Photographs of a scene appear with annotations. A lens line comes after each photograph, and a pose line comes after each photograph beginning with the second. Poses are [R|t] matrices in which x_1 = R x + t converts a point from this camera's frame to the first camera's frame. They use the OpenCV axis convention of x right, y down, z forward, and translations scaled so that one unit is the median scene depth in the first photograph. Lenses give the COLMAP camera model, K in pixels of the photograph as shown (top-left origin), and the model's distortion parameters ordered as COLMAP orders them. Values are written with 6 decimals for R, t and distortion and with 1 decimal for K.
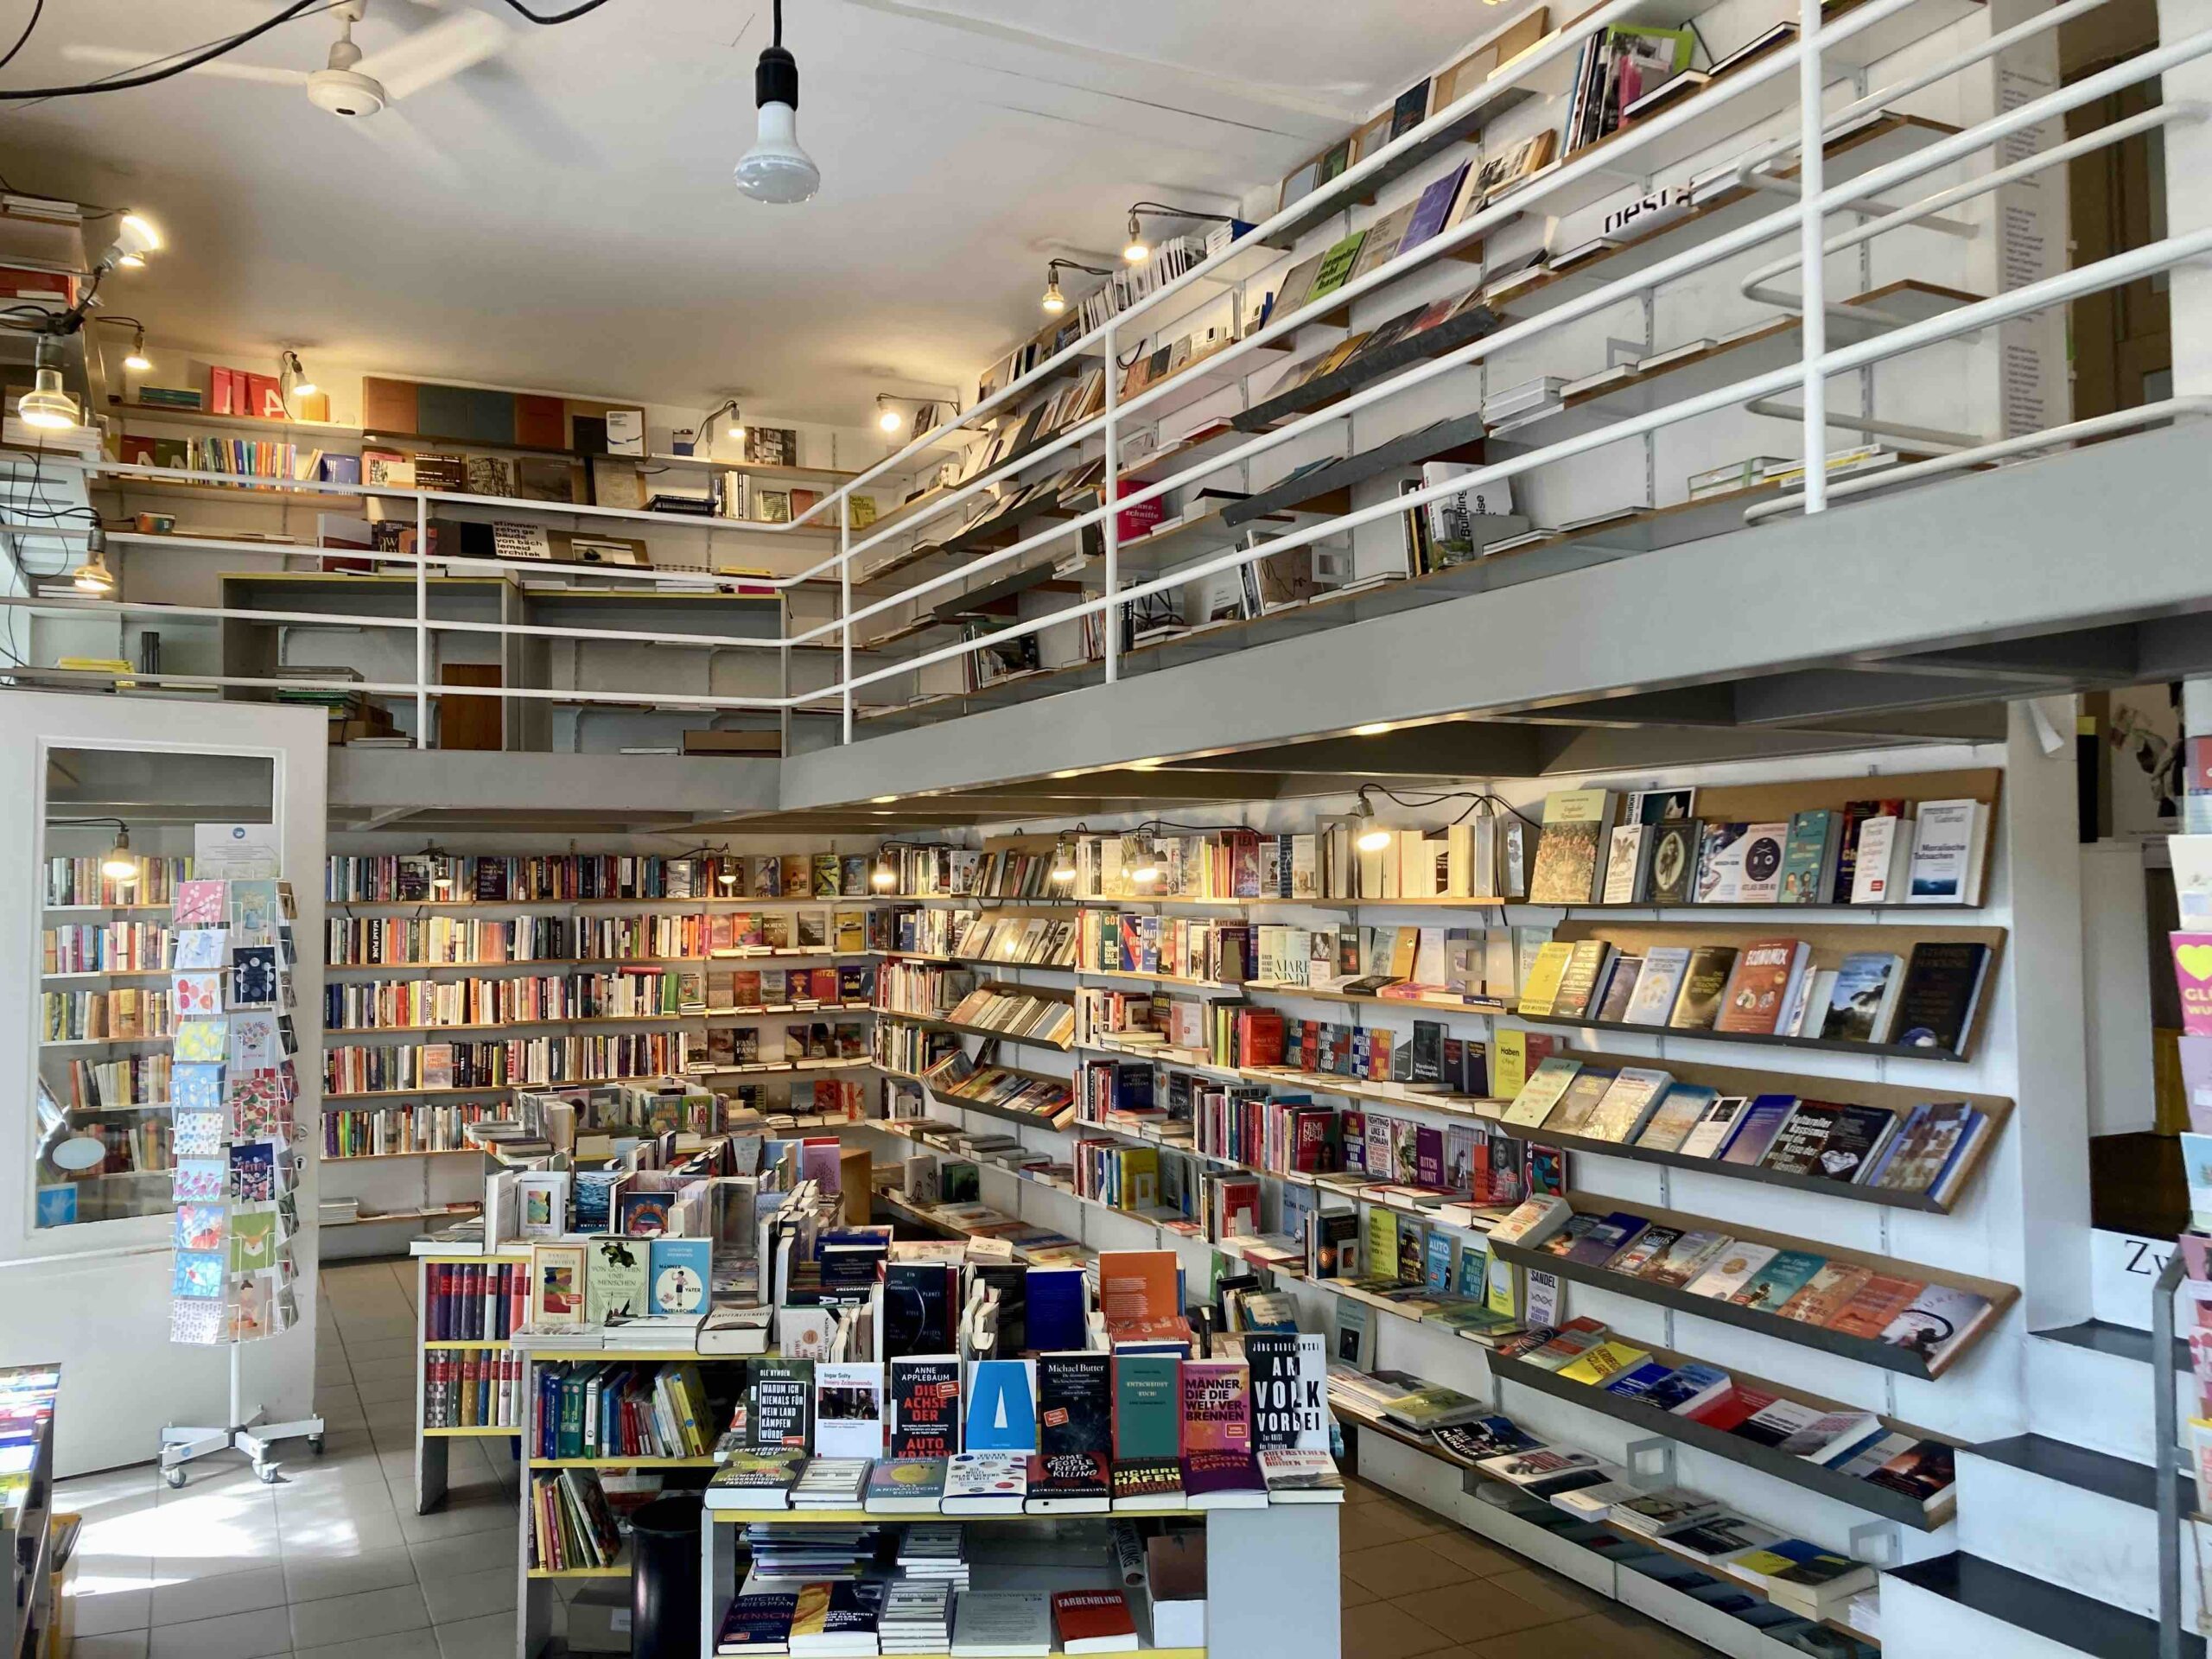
lens RADIAL K [[1795.3, 0, 1126.5], [0, 1795.3, 816.8], [0, 0, 1]] dist [0.034591, -0.033357]
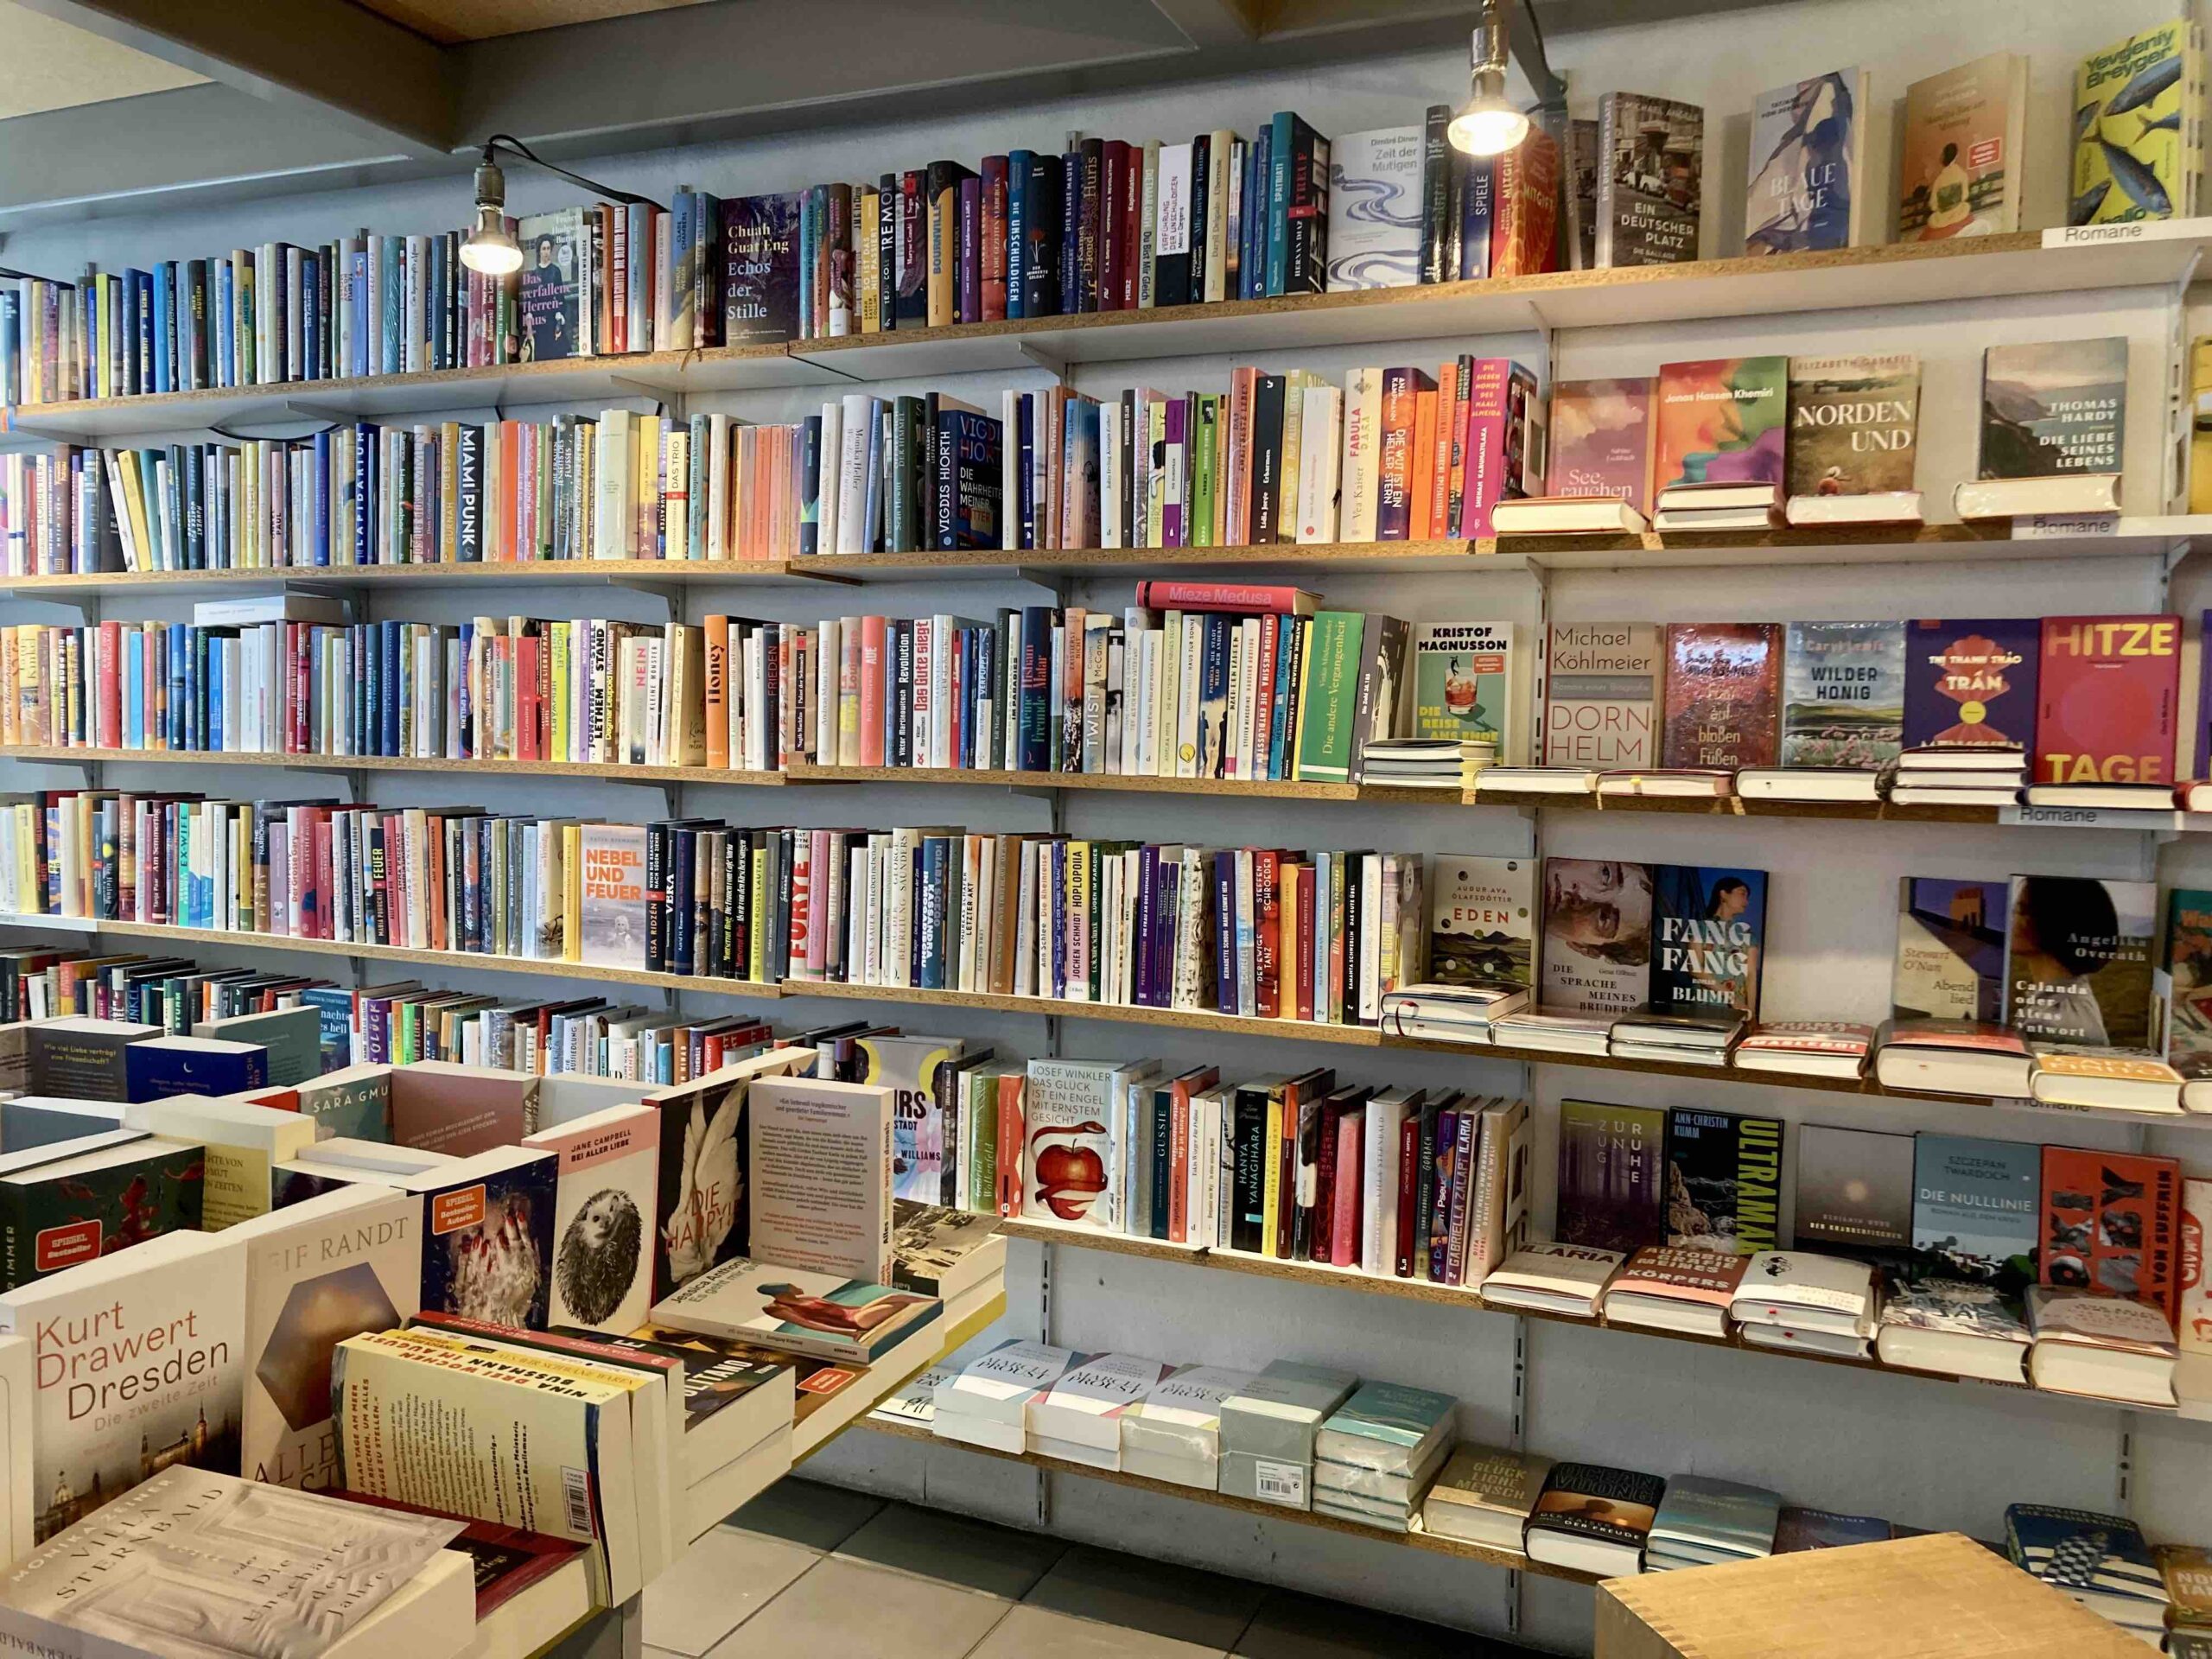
lens RADIAL K [[1795.3, 0, 1115.9], [0, 1795.3, 829.0], [0, 0, 1]] dist [0.034591, -0.033357]
pose [[0.633640, 0.055321, -0.771647, -0.083995], [0.003518, 0.997224, 0.074382, 0.099033], [0.773620, -0.049846, 0.631687, 0.829225]]
